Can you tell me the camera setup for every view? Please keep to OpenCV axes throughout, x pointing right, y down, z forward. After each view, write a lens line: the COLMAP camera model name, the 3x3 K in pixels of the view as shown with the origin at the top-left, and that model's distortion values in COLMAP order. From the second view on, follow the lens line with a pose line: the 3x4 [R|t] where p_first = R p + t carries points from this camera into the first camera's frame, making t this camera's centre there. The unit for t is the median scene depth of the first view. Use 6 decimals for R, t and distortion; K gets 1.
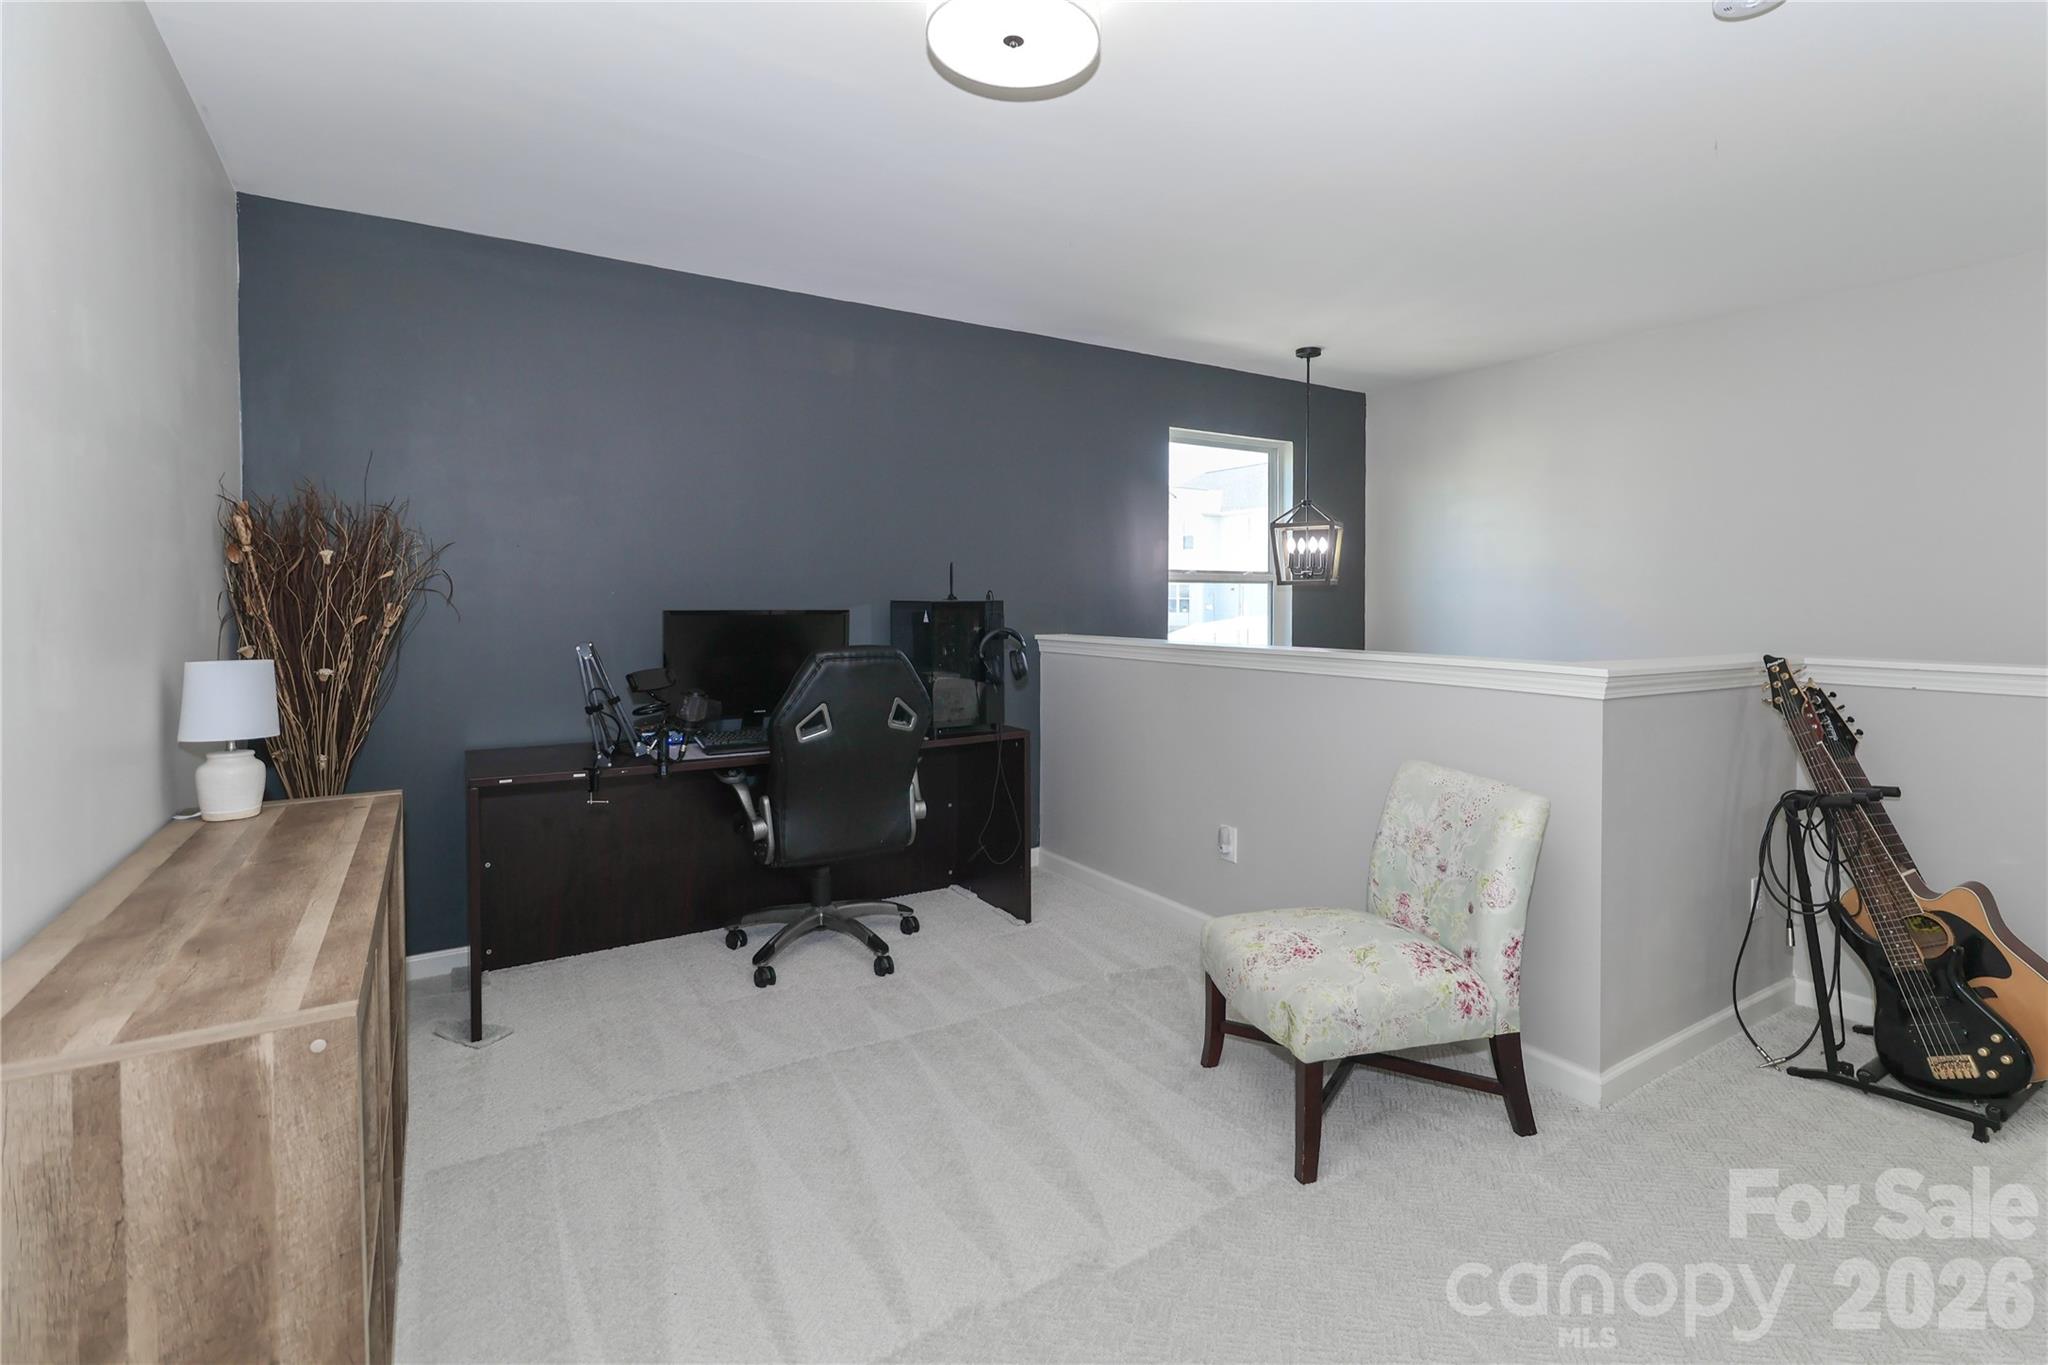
lens RADIAL K [[986.7, 0, 1030.7], [0, 986.7, 592.6], [0, 0, 1]] dist [0.001127, 0.000029]
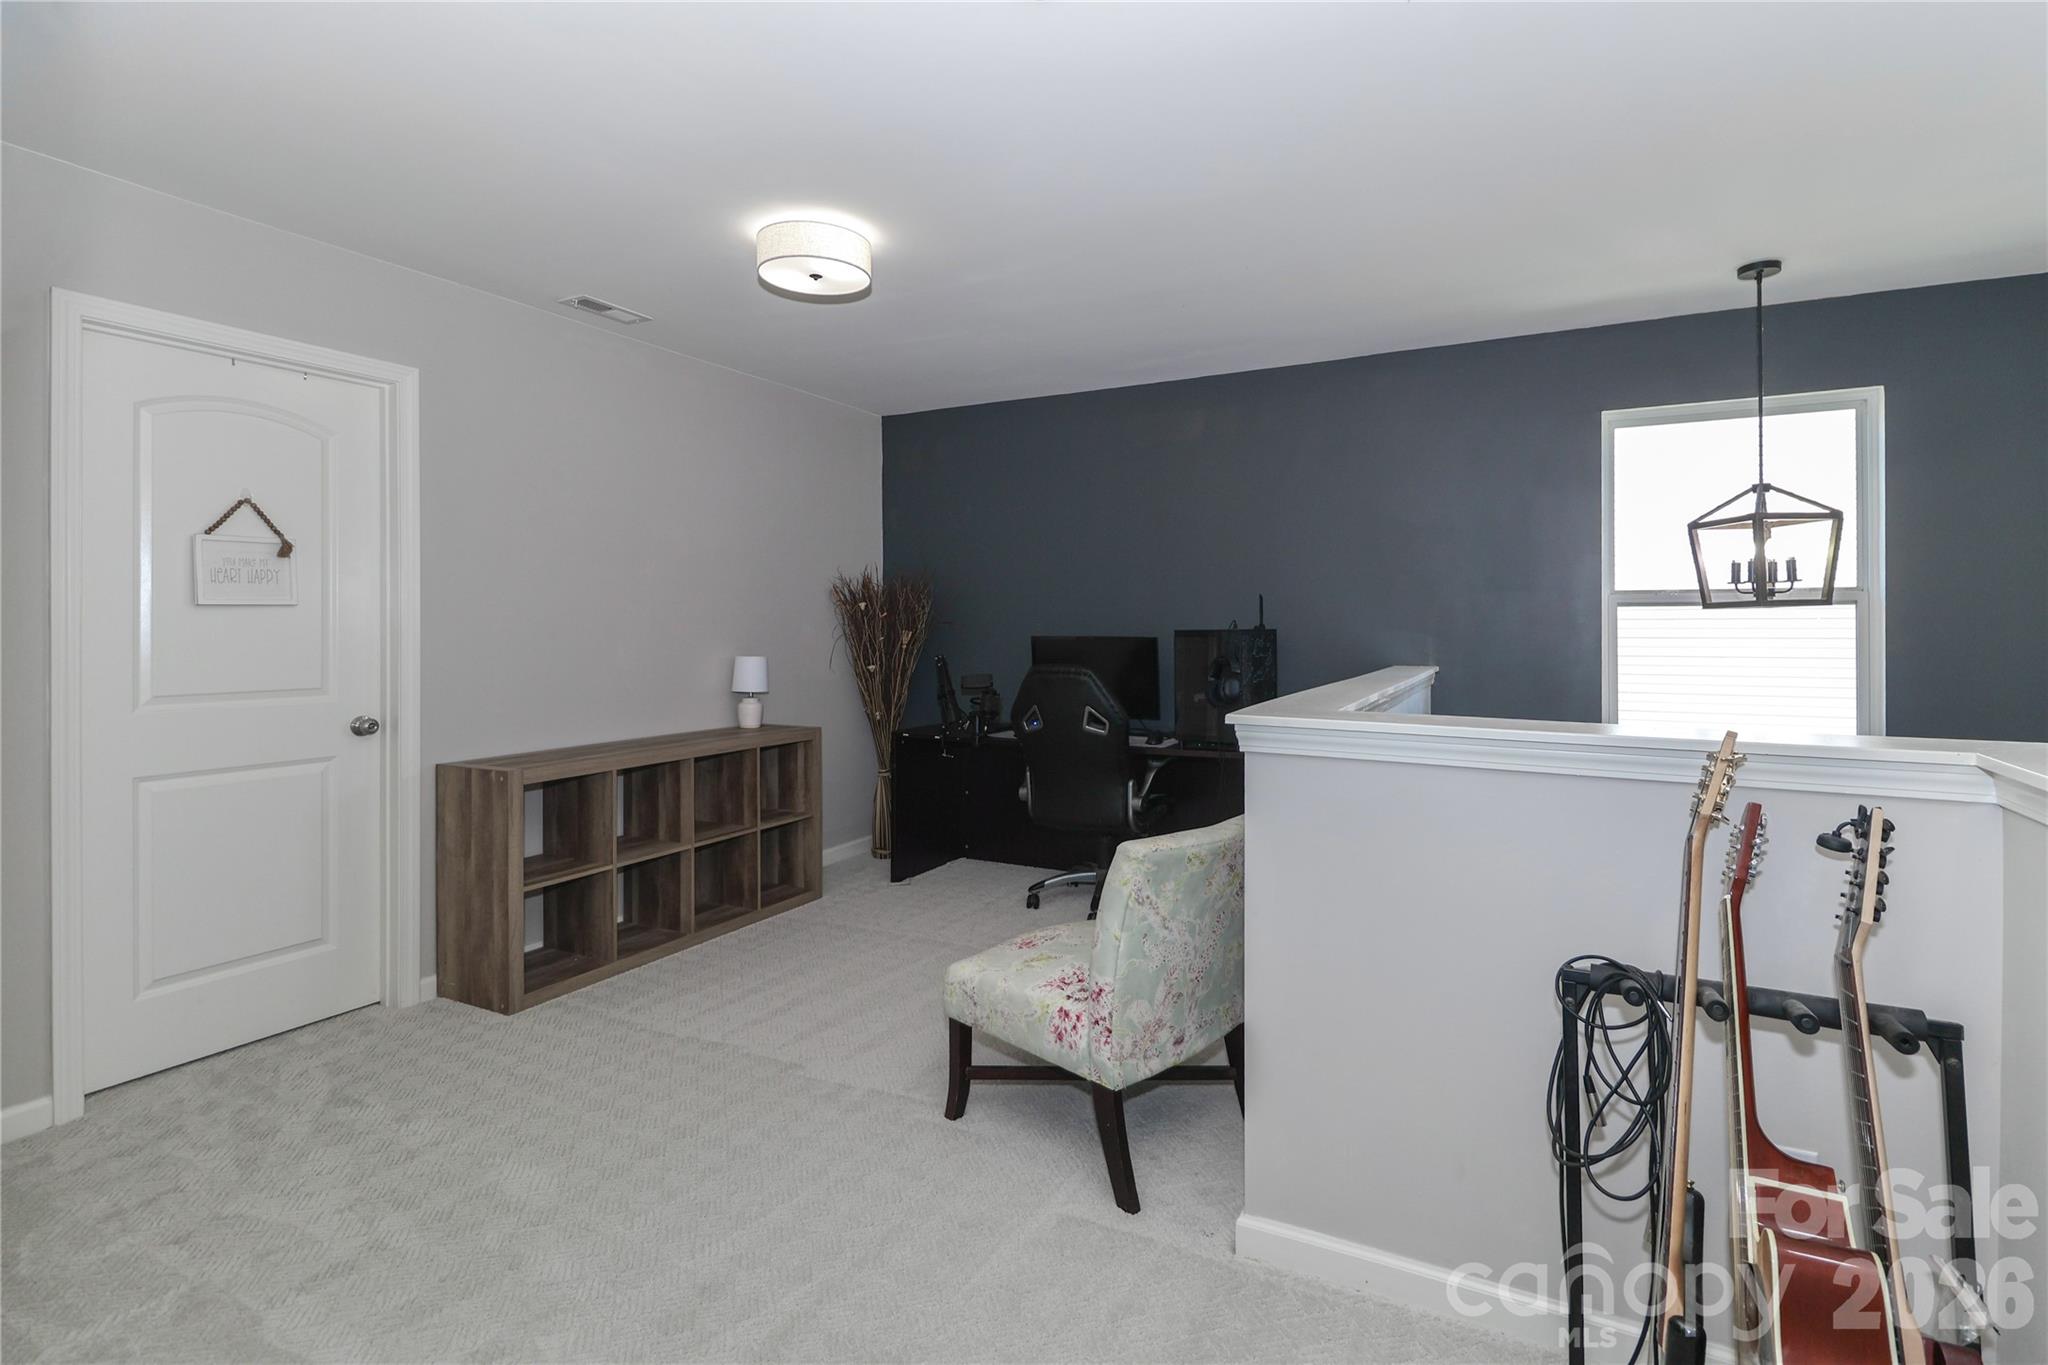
lens RADIAL K [[952.0, 0, 1046.7], [0, 952.0, 631.1], [0, 0, 1]] dist [-0.000699, -0.000122]
pose [[0.491826, 0.000187, -0.870694, 0.903501], [0.002416, 0.999996, 0.001579, 0.009718], [0.870690, -0.002880, 0.491823, 0.369815]]
